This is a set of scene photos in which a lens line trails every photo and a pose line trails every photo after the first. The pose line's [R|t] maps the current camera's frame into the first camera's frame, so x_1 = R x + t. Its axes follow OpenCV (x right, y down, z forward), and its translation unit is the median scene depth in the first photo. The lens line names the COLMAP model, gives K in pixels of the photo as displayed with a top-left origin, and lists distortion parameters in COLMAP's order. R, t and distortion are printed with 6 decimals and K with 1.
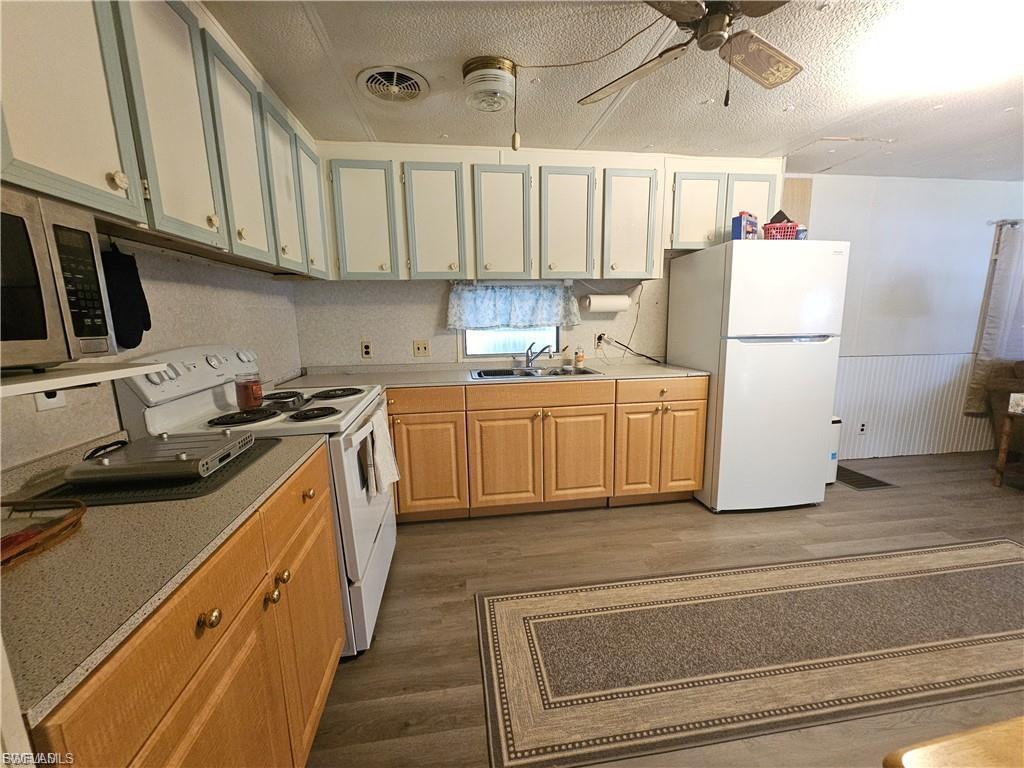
lens RADIAL K [[420.0, 0, 512.0], [0, 420.0, 384.0], [0, 0, 1]] dist [0.001072, 0.000069]
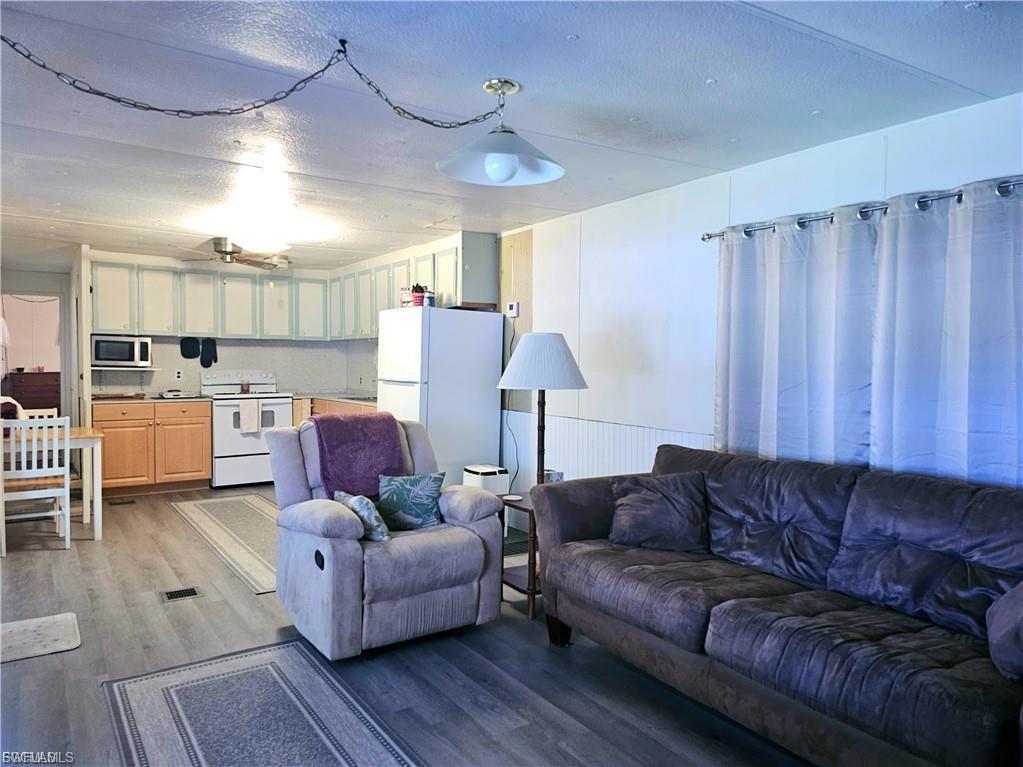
lens RADIAL K [[692.7, 0, 511.5], [0, 692.7, 383.5], [0, 0, 1]] dist [0.032717, -0.046599]
pose [[0.444601, 0.047217, -0.894483, 2.653881], [-0.161880, 0.986402, -0.028393, -0.102405], [0.880979, 0.157422, 0.446199, 0.369343]]
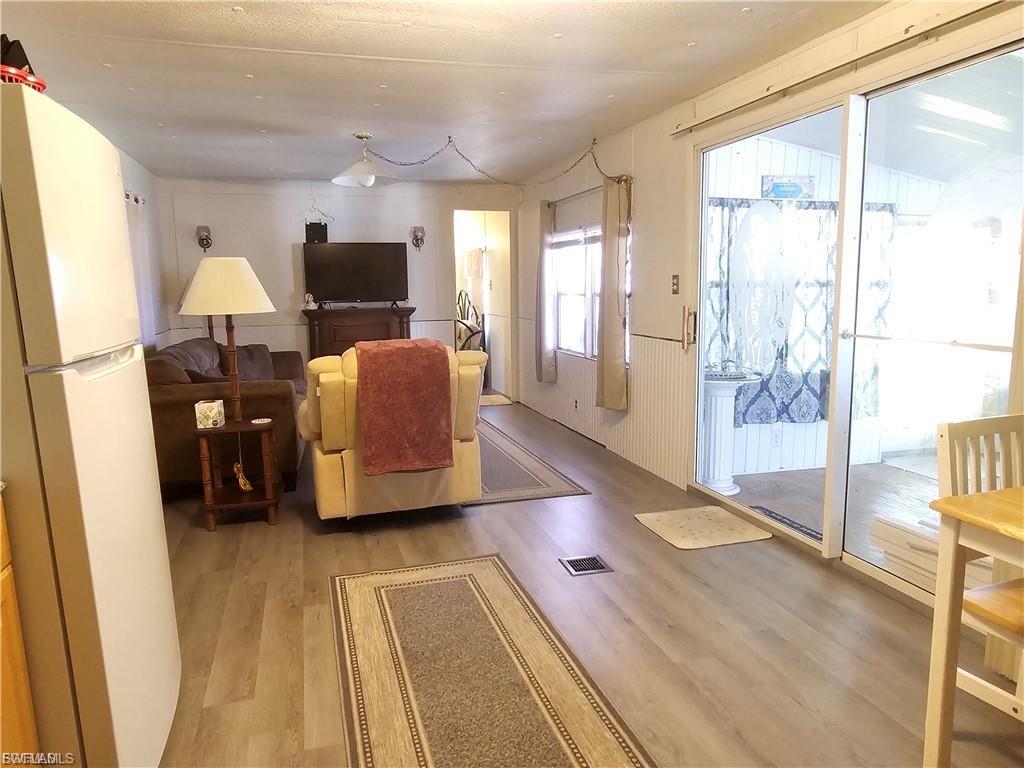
lens RADIAL K [[703.2, 0, 512.0], [0, 703.2, 384.0], [0, 0, 1]] dist [0.000562, 0.000443]
pose [[-0.145597, -0.126453, 0.981229, -0.113345], [0.181146, 0.971624, 0.152094, -0.114632], [-0.972619, 0.199890, -0.118559, 0.690755]]
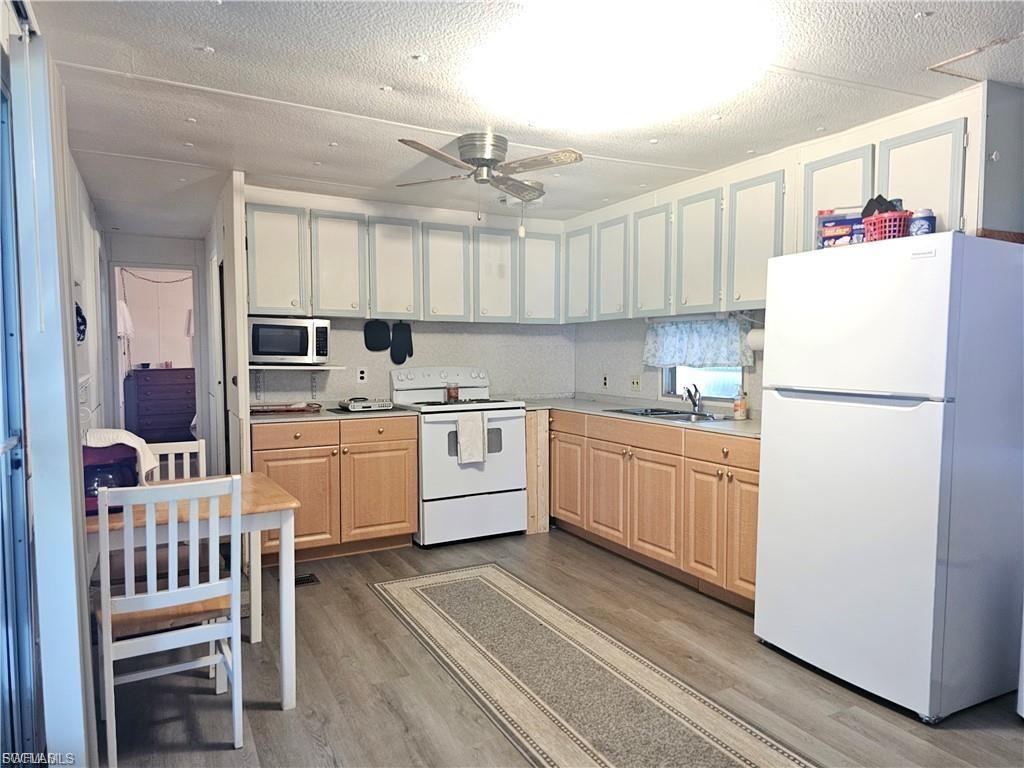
lens RADIAL K [[668.1, 0, 512.0], [0, 668.1, 384.0], [0, 0, 1]] dist [0.048116, -0.049558]
pose [[0.336056, 0.061024, -0.939863, 1.422628], [-0.159943, 0.987102, 0.006903, -0.053878], [0.928162, 0.148004, 0.341482, 0.188981]]
